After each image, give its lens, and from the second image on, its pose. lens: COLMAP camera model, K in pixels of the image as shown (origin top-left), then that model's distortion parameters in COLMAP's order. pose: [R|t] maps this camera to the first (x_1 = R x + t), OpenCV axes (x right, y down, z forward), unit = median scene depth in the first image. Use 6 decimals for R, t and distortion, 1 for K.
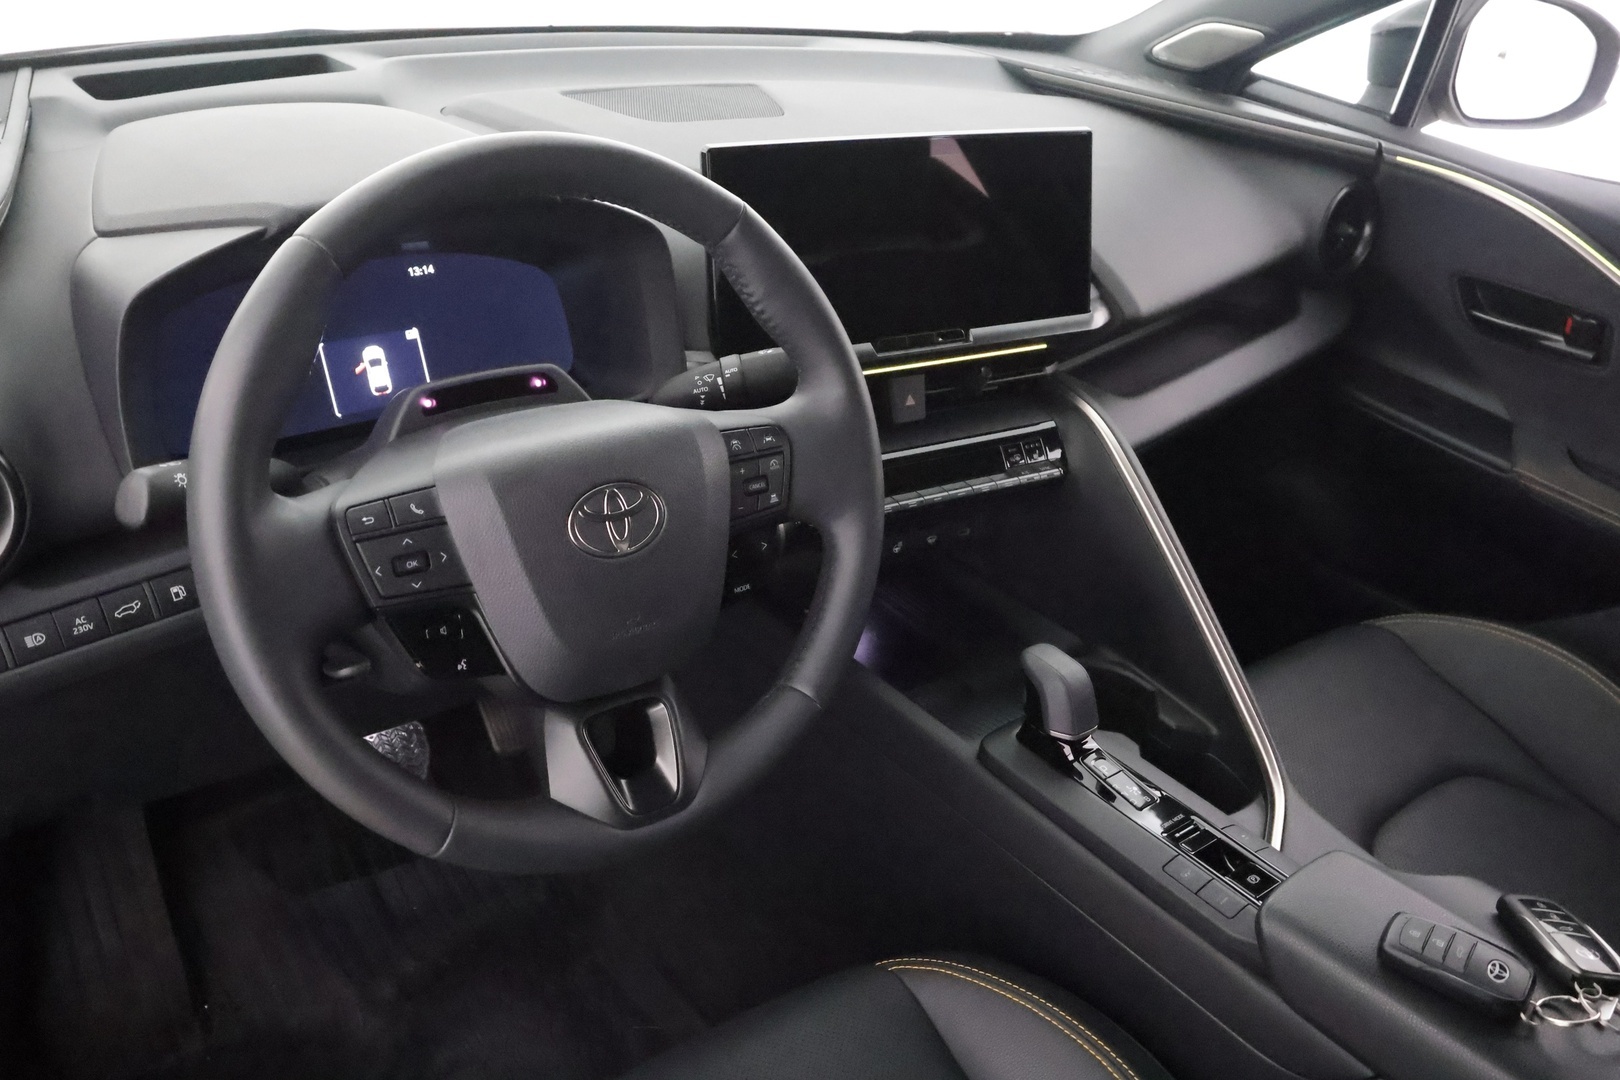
lens RADIAL K [[1350.5, 0, 810.0], [0, 1350.5, 540.0], [0, 0, 1]] dist [0.005326, 0.003775]
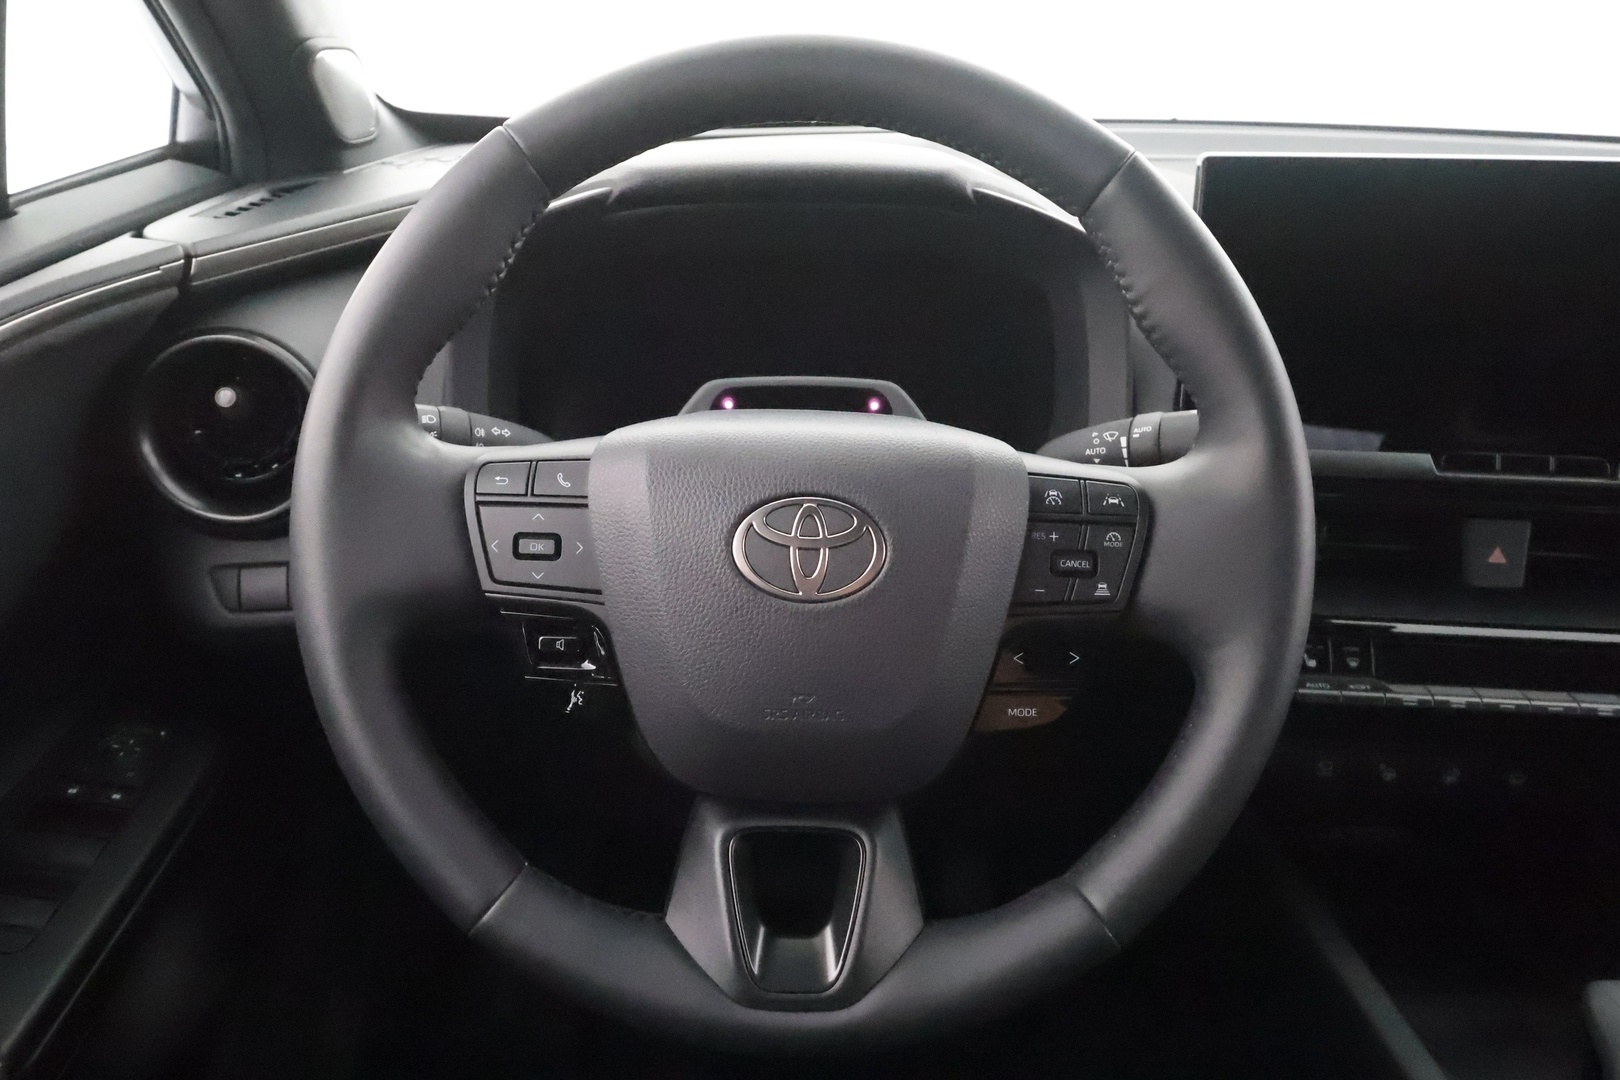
lens RADIAL K [[1227.0, 0, 810.0], [0, 1227.0, 540.0], [0, 0, 1]] dist [0.004505, 0.000355]
pose [[0.809471, 0.149955, -0.567688, 0.191134], [-0.240815, 0.966568, -0.088060, 0.031976], [0.535504, 0.207990, 0.818521, 0.430148]]
